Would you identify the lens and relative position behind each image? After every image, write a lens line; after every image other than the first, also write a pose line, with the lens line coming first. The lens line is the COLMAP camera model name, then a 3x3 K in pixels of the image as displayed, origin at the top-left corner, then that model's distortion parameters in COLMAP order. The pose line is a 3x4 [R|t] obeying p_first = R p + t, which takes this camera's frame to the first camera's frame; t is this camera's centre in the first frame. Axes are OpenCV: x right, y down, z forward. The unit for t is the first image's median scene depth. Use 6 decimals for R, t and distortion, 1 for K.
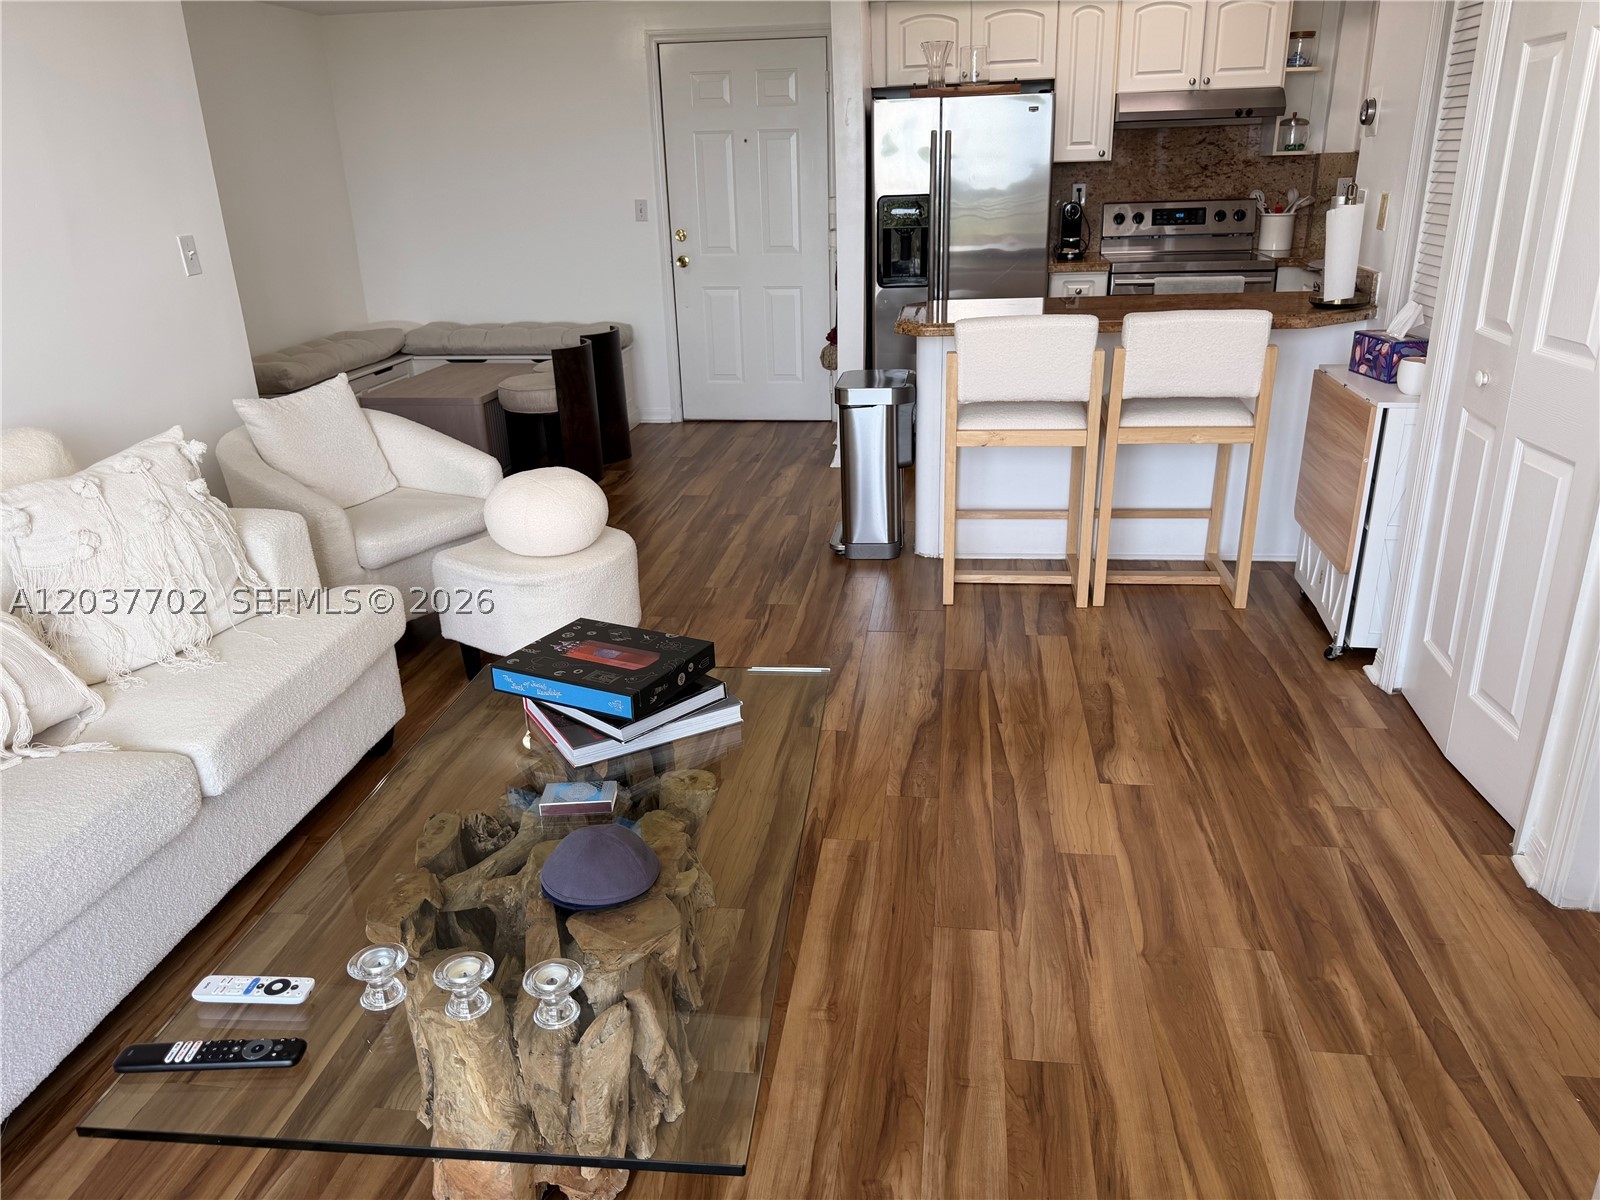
lens RADIAL K [[1132.1, 0, 799.6], [0, 1132.1, 601.5], [0, 0, 1]] dist [0.037038, -0.044226]
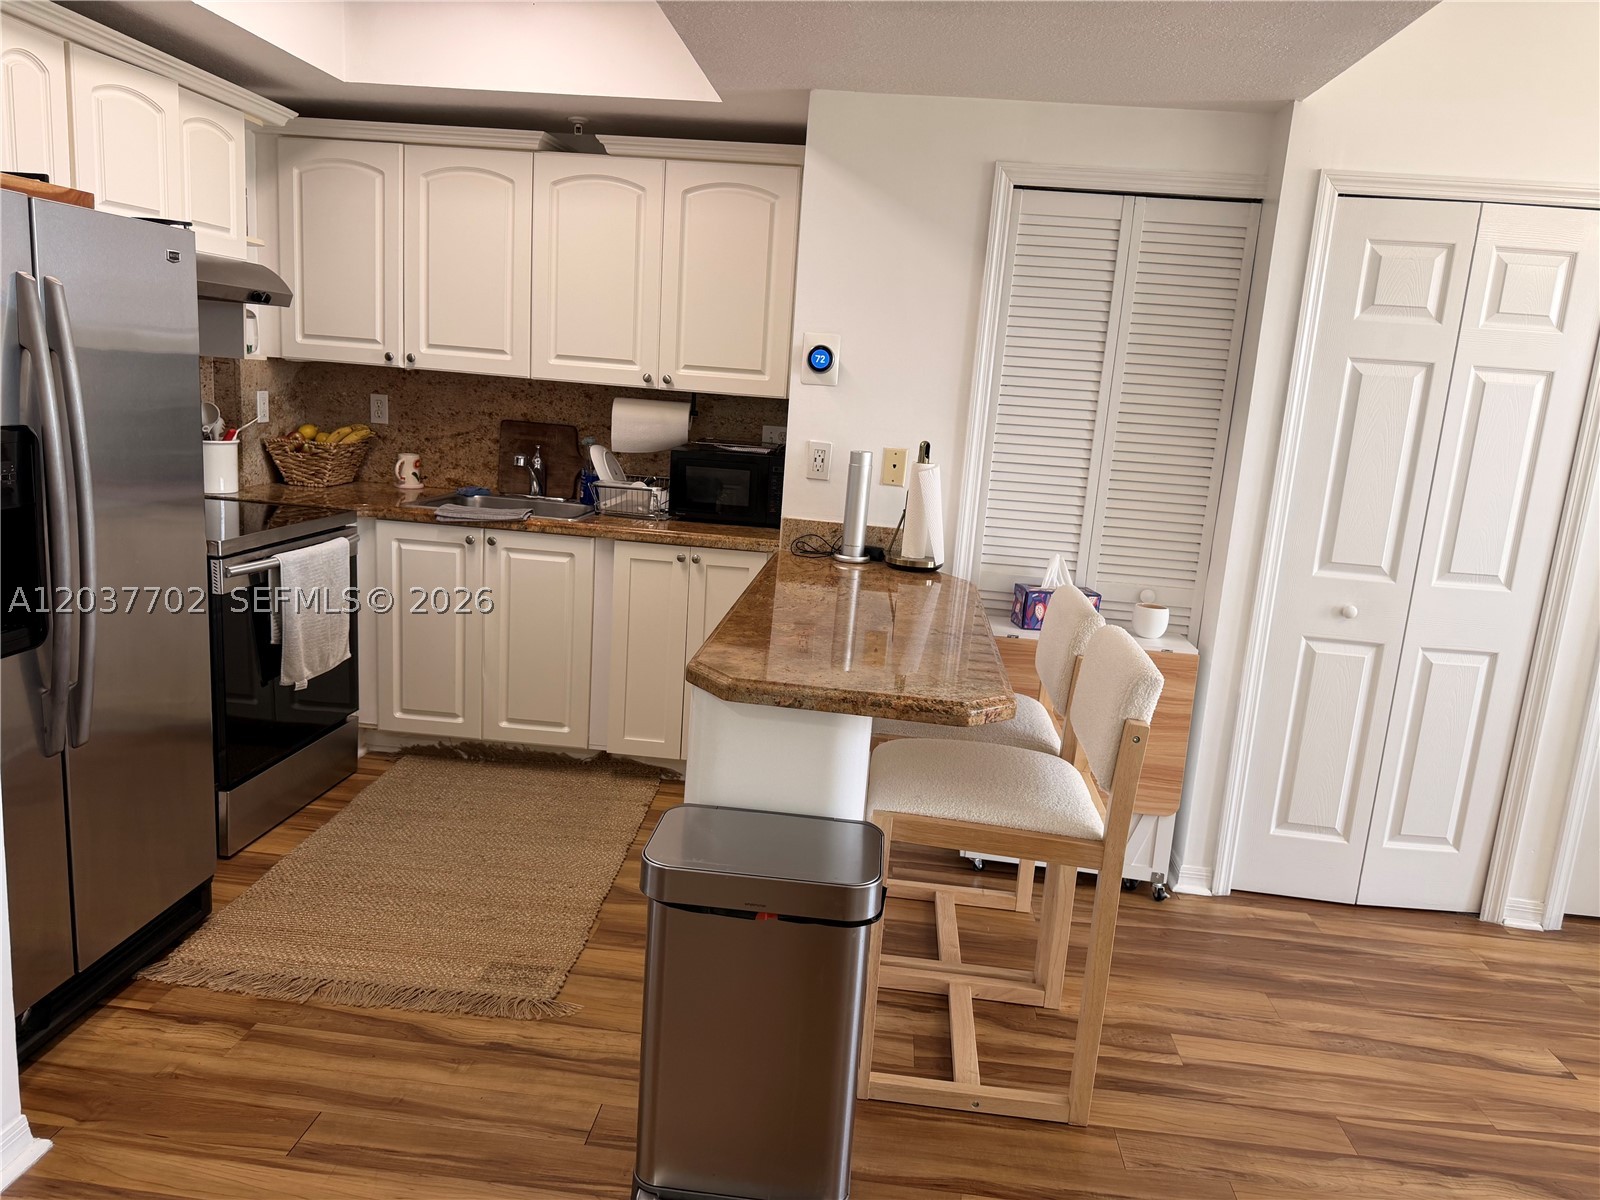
lens RADIAL K [[1132.1, 0, 814.8], [0, 1132.1, 608.4], [0, 0, 1]] dist [0.037038, -0.044226]
pose [[-0.050663, -0.174107, 0.983423, -0.292272], [0.292656, 0.938874, 0.181297, -0.290349], [-0.954875, 0.296989, 0.003387, 0.755801]]
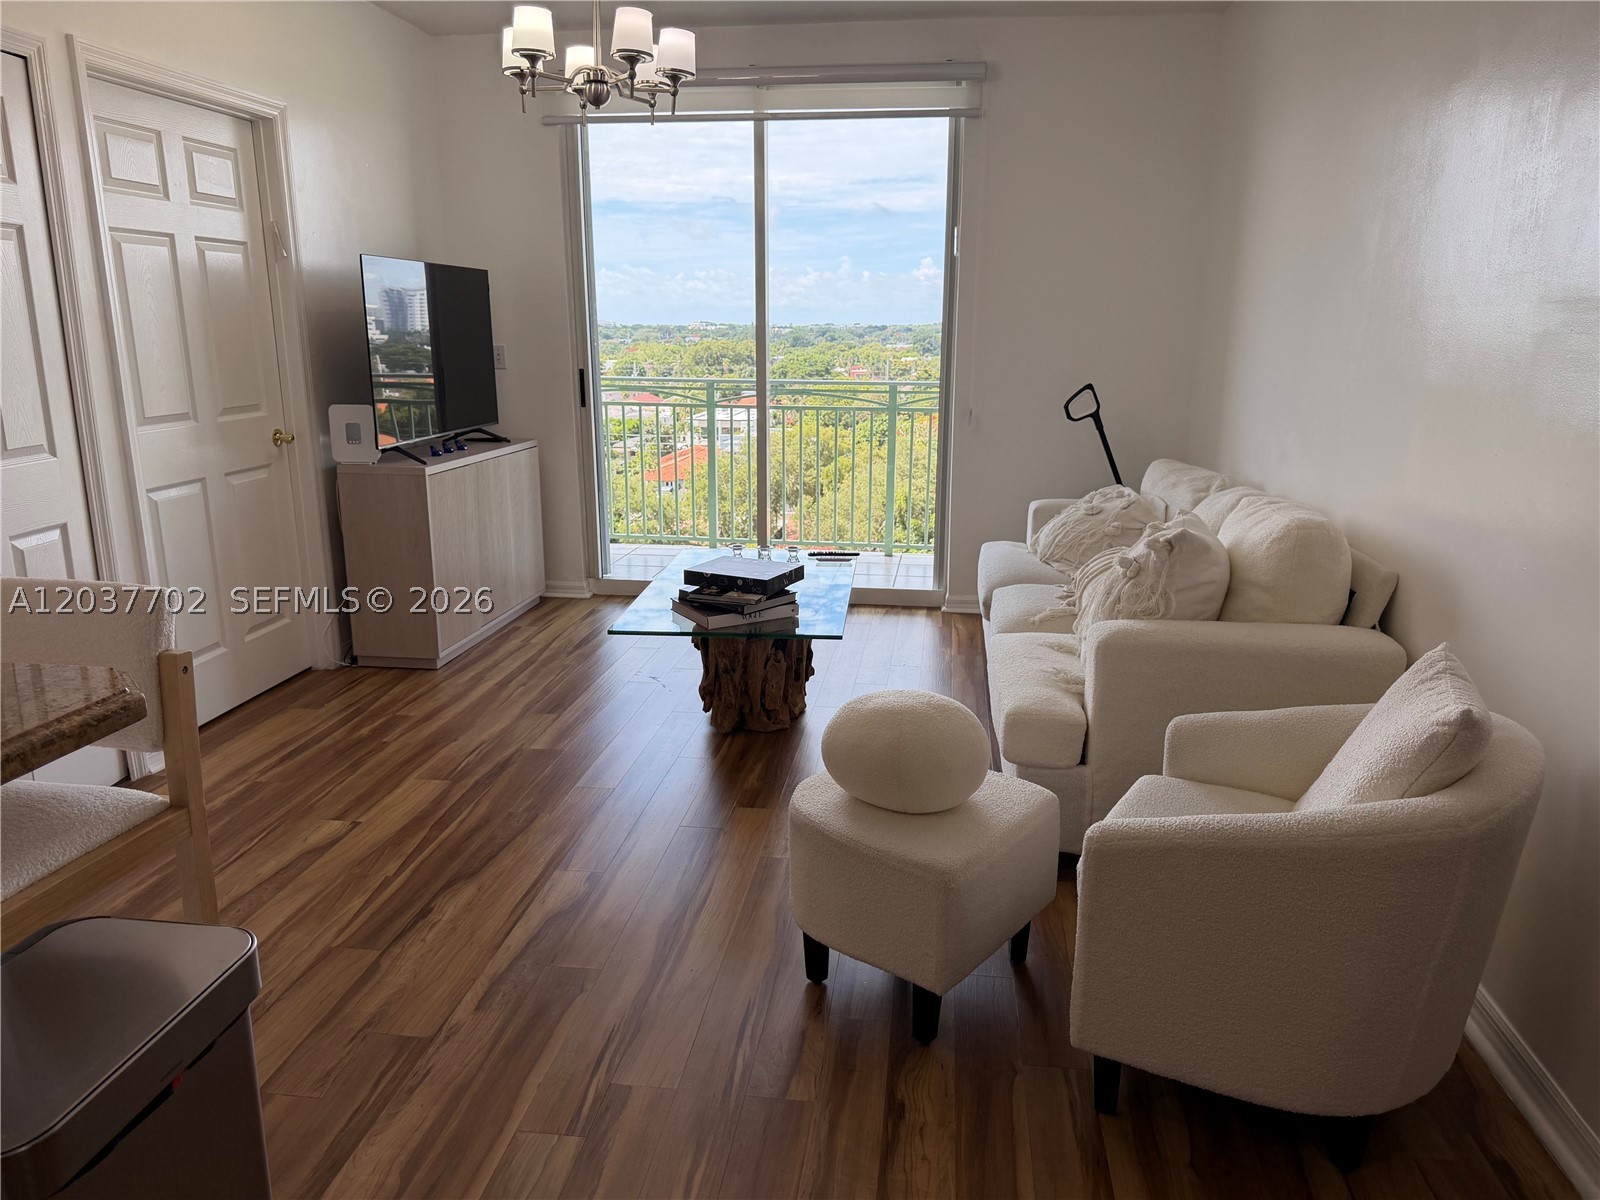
lens RADIAL K [[1132.1, 0, 797.1], [0, 1132.1, 599.9], [0, 0, 1]] dist [0.037038, -0.044226]
pose [[-0.999710, 0.023984, 0.002206, -0.096555], [0.020944, 0.820447, 0.571339, -0.348529], [0.011893, 0.571219, -0.820711, 0.931177]]
